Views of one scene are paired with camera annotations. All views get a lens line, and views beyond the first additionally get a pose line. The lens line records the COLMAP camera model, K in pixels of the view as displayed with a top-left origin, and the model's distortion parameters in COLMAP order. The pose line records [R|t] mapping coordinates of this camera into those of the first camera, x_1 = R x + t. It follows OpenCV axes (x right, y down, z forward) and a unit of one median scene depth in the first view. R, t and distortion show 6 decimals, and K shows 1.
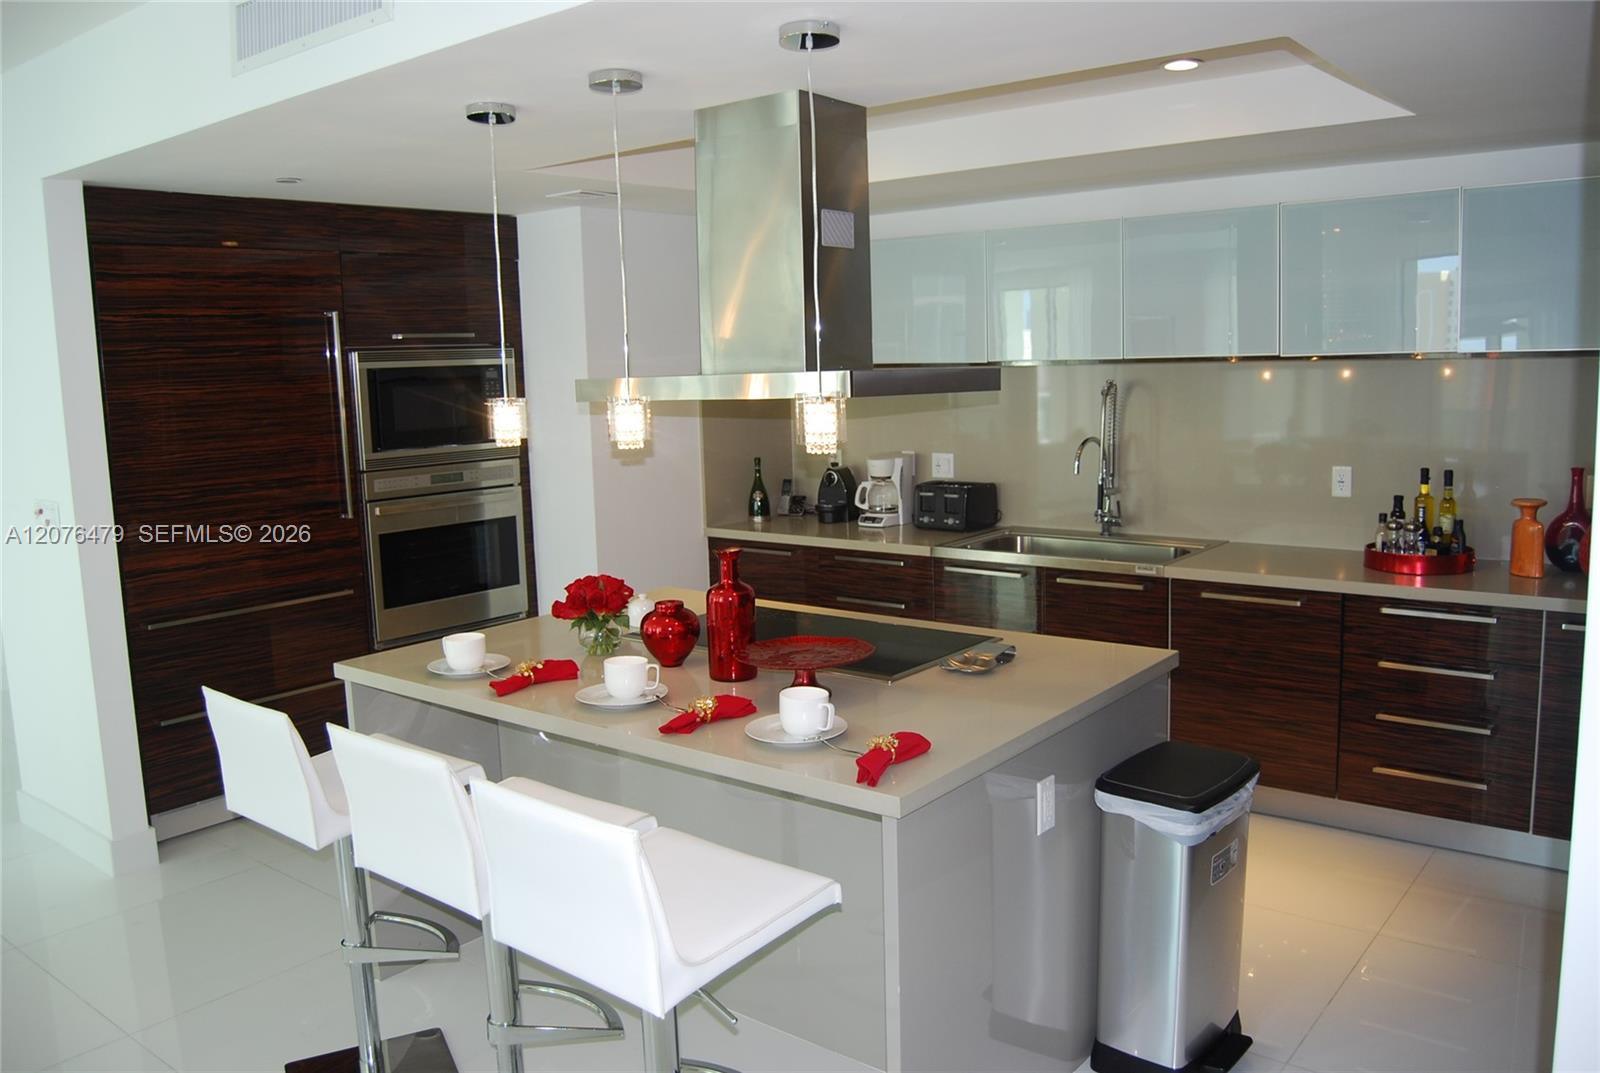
lens RADIAL K [[1255.8, 0, 810.9], [0, 1255.8, 533.5], [0, 0, 1]] dist [-0.096735, 0.039956]
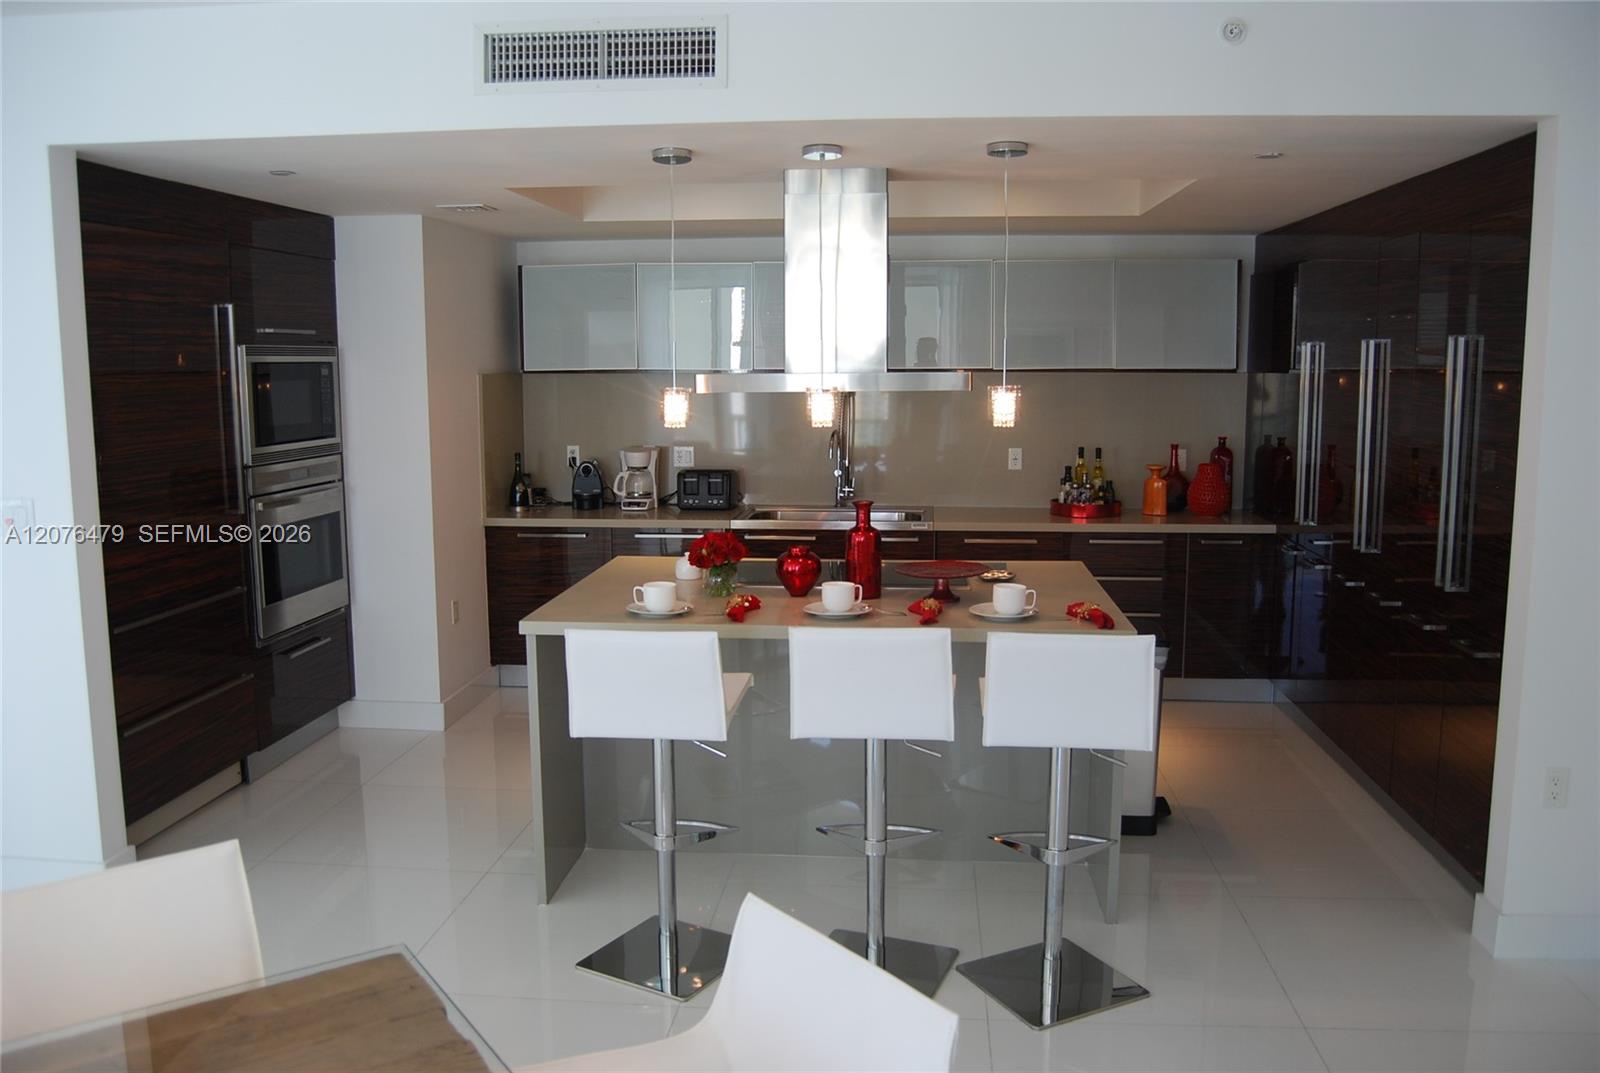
lens RADIAL K [[1255.8, 0, 810.9], [0, 1255.8, 533.5], [0, 0, 1]] dist [-0.096735, 0.039956]
pose [[0.833810, -0.047671, 0.549989, -0.520724], [0.054236, 0.998519, 0.004323, 0.022706], [-0.549381, 0.026225, 0.835161, -0.060239]]
